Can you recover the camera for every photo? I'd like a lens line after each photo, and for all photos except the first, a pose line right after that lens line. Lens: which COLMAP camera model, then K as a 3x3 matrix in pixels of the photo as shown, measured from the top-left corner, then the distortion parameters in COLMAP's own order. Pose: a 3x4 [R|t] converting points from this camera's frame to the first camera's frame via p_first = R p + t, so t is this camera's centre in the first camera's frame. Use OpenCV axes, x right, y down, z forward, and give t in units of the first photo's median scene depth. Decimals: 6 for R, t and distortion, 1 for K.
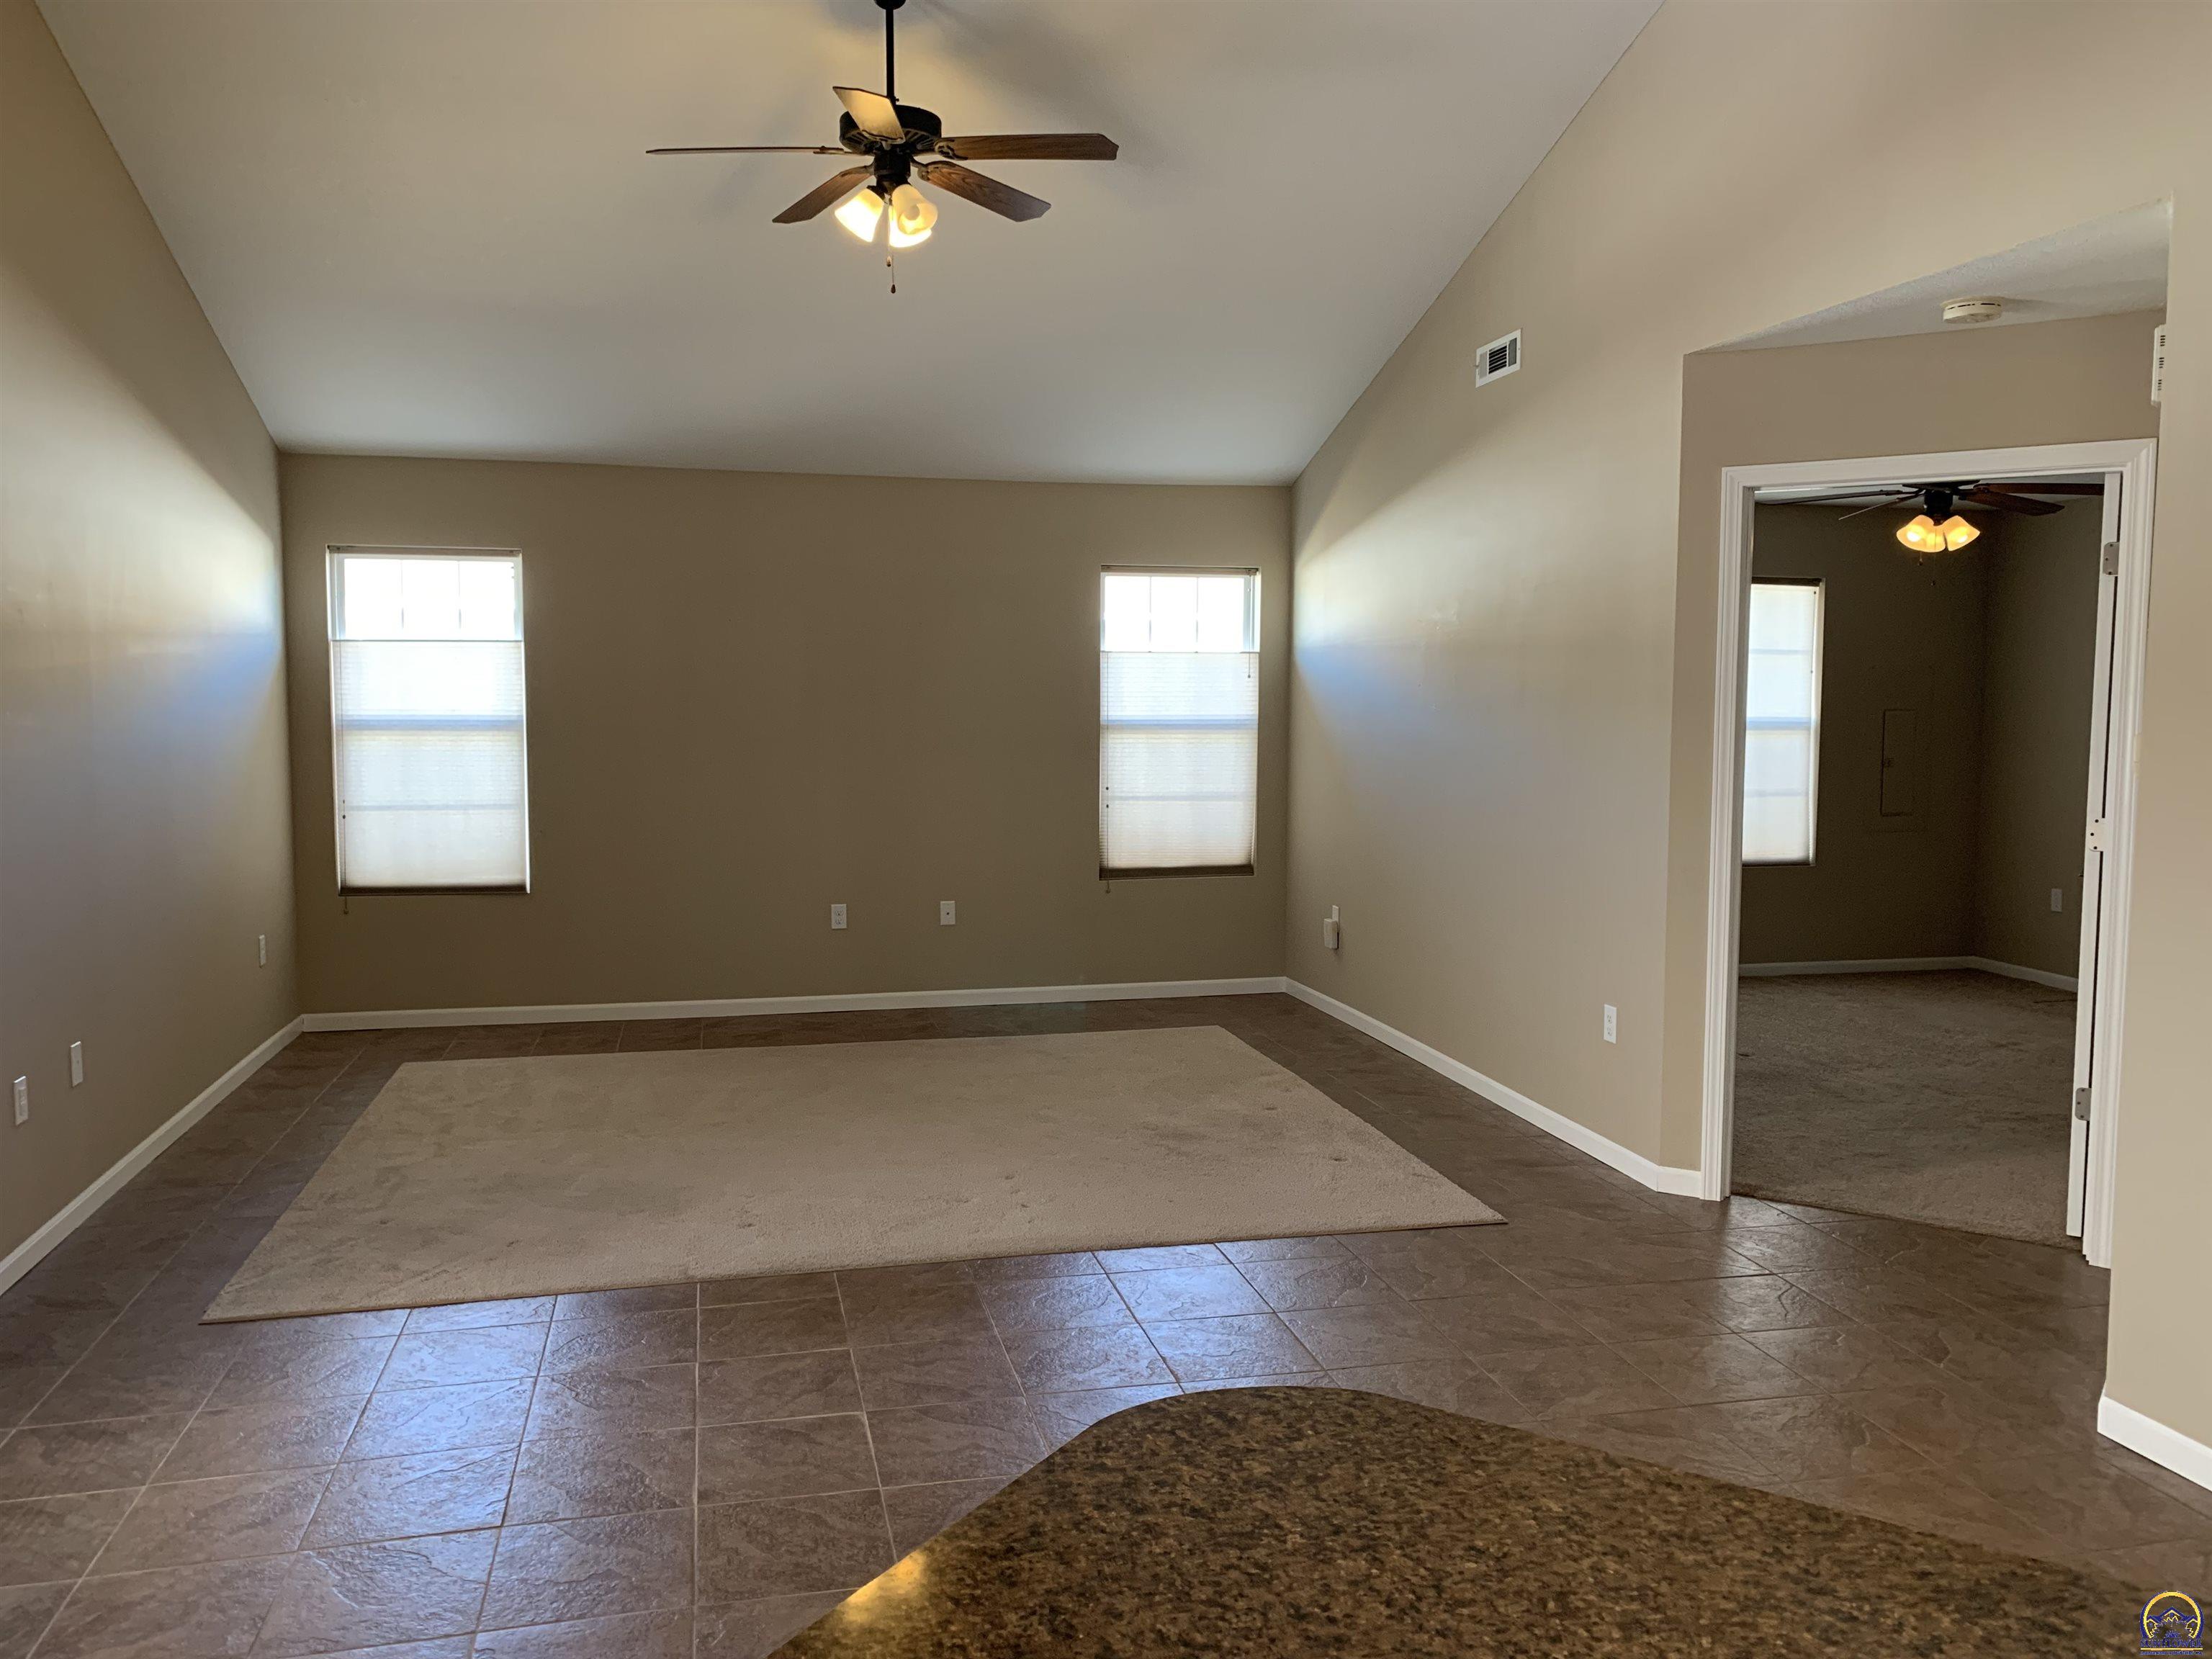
lens RADIAL K [[1699.7, 0, 1109.0], [0, 1699.7, 814.8], [0, 0, 1]] dist [0.056580, -0.056167]
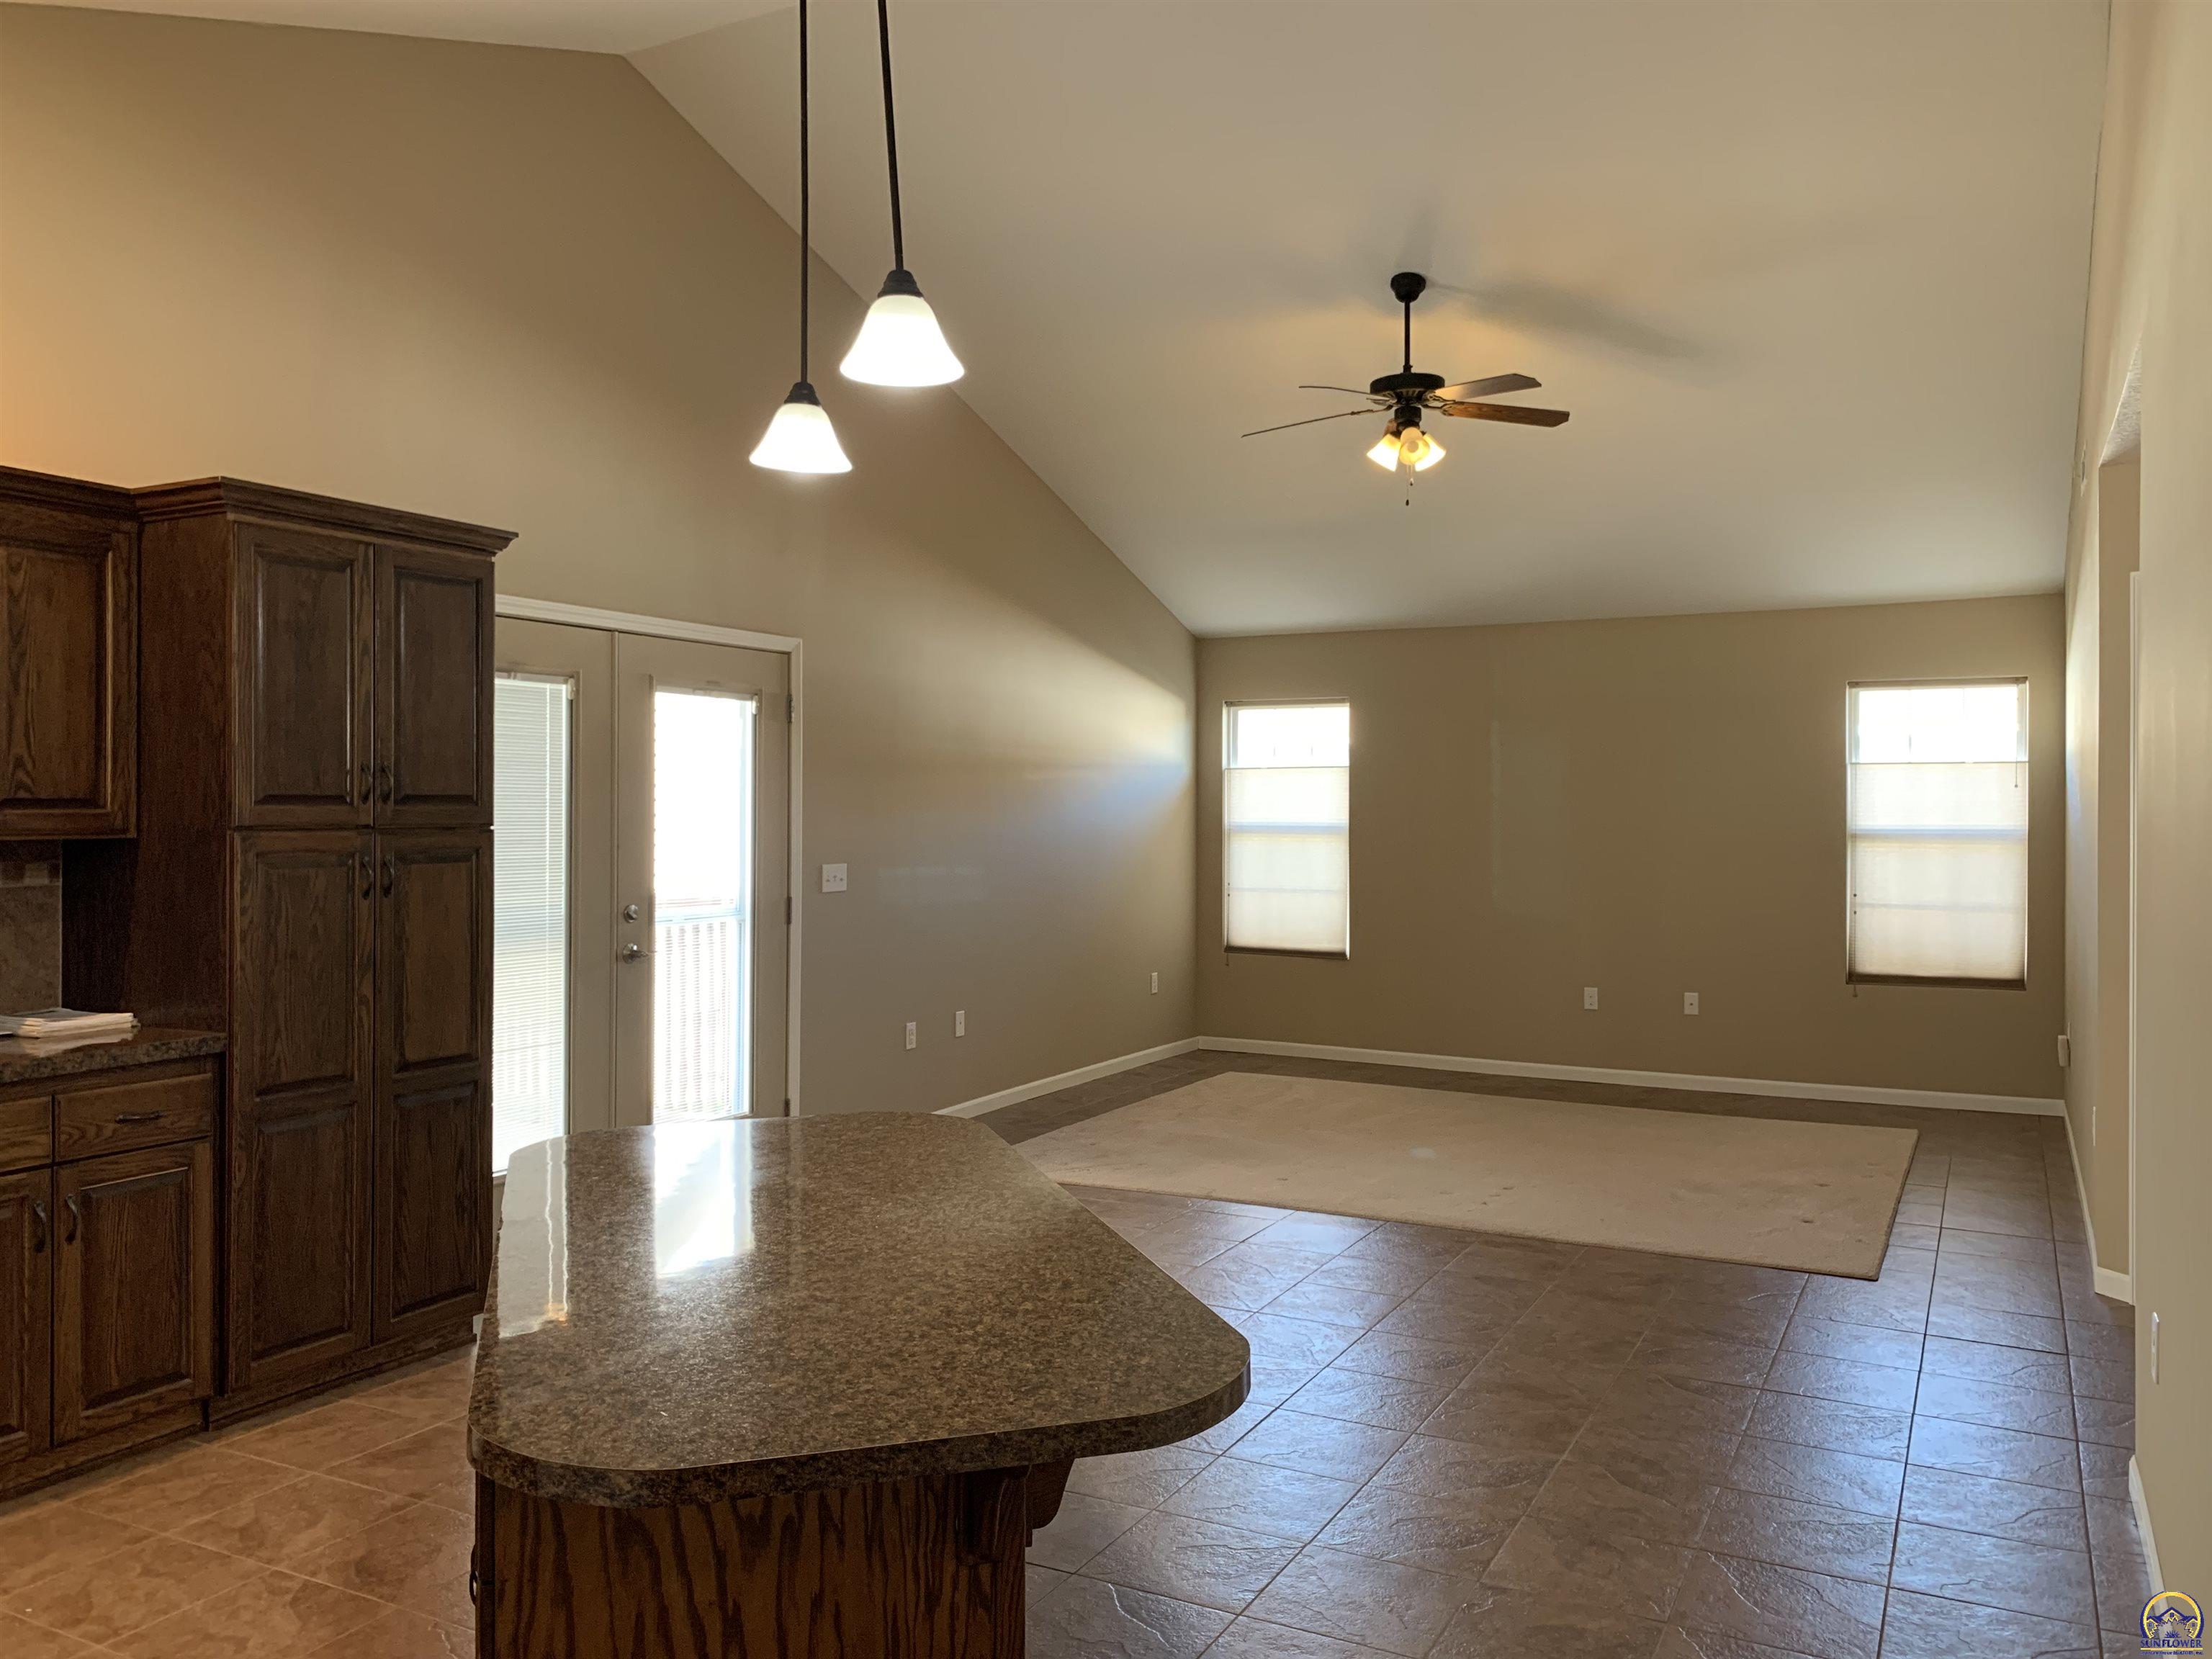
lens RADIAL K [[1699.7, 0, 1102.0], [0, 1699.7, 822.4], [0, 0, 1]] dist [0.056580, -0.056167]
pose [[0.756457, 0.002458, -0.654039, 0.367691], [-0.048652, 0.997434, -0.052522, 0.018914], [0.652231, 0.071551, 0.754636, -0.104454]]
